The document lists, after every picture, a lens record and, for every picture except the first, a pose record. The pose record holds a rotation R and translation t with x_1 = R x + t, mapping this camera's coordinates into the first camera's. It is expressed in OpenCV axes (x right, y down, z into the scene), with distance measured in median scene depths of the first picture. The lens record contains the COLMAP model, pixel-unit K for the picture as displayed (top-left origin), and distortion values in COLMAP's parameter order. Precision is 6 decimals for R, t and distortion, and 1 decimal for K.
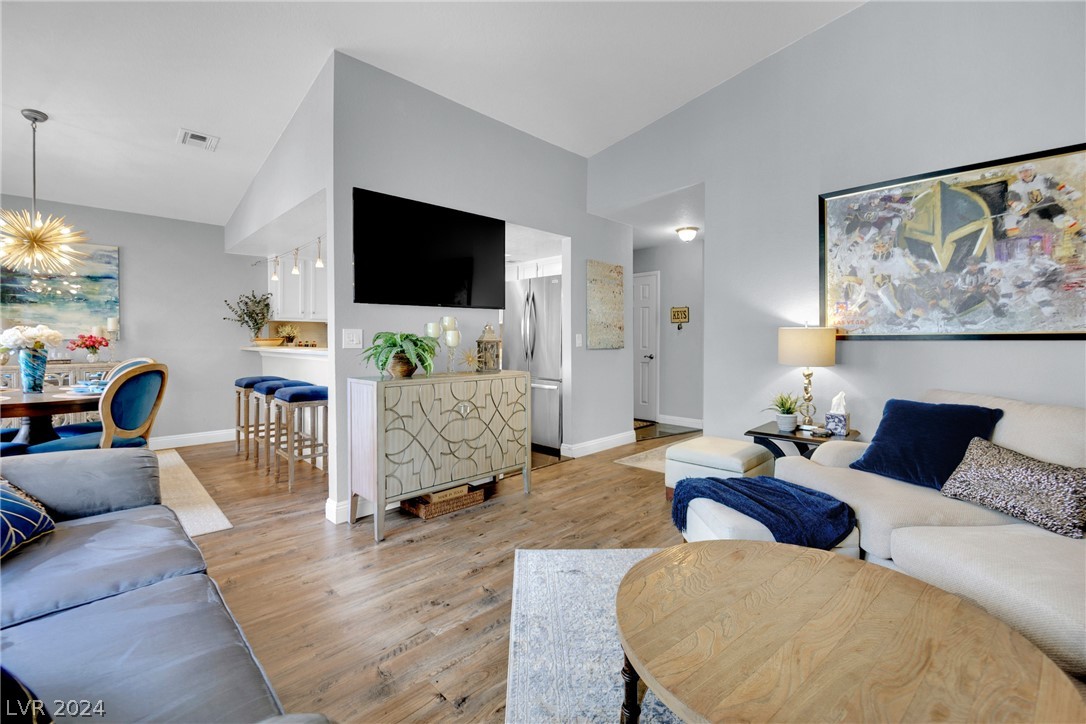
lens RADIAL K [[462.3, 0, 538.6], [0, 462.3, 338.3], [0, 0, 1]] dist [-0.023404, -0.000924]
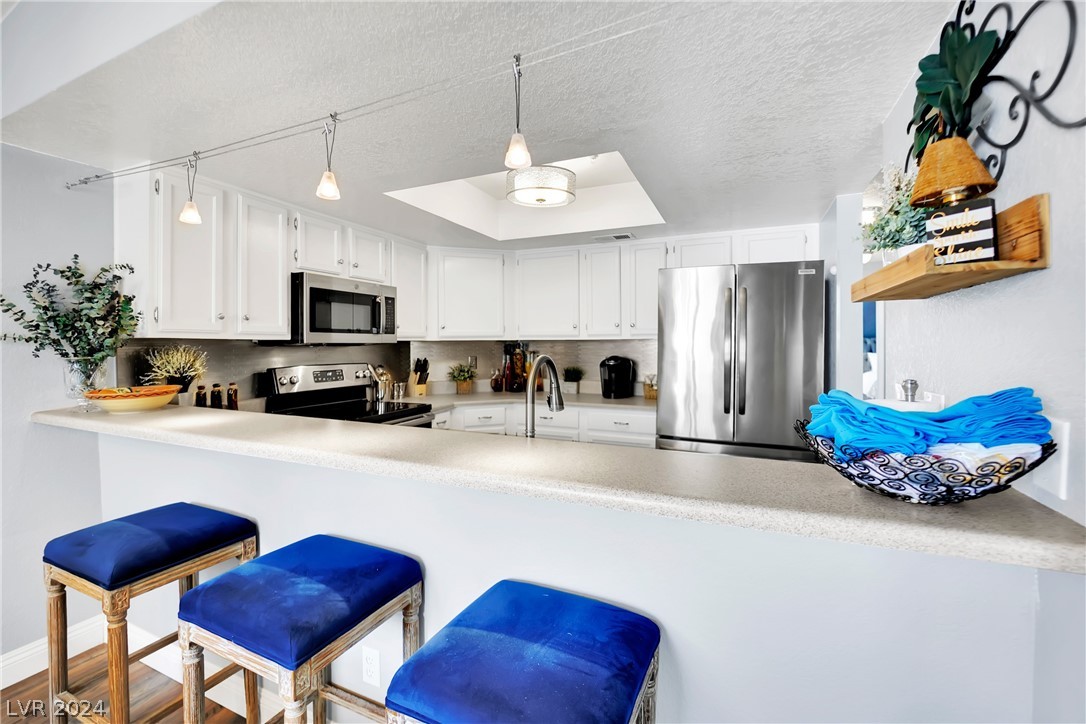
lens RADIAL K [[462.3, 0, 547.2], [0, 462.3, 349.3], [0, 0, 1]] dist [-0.023404, -0.000924]
pose [[0.923159, 0.002657, 0.384408, -0.423323], [-0.009167, 0.999844, 0.015104, -0.039583], [-0.384308, -0.017467, 0.923040, 0.540682]]
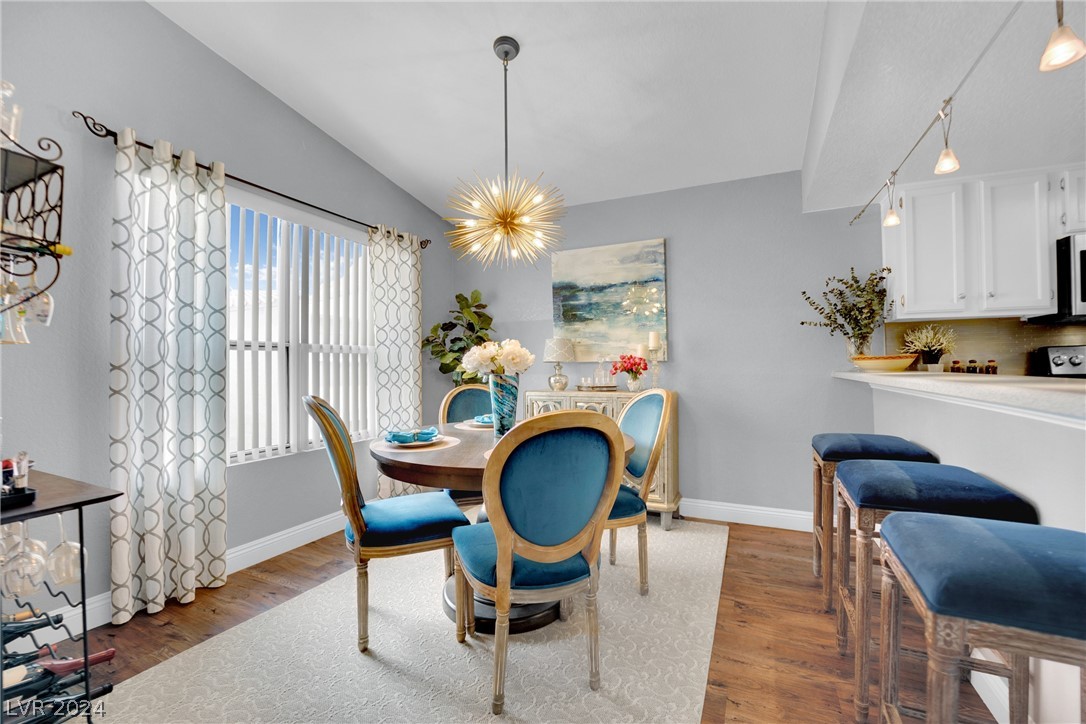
lens RADIAL K [[462.3, 0, 535.3], [0, 462.3, 367.5], [0, 0, 1]] dist [-0.023404, -0.000924]
pose [[0.350391, 0.002473, -0.936600, -0.252510], [0.013036, 0.999887, 0.007517, 0.004672], [0.936513, -0.014843, 0.350319, 0.464284]]
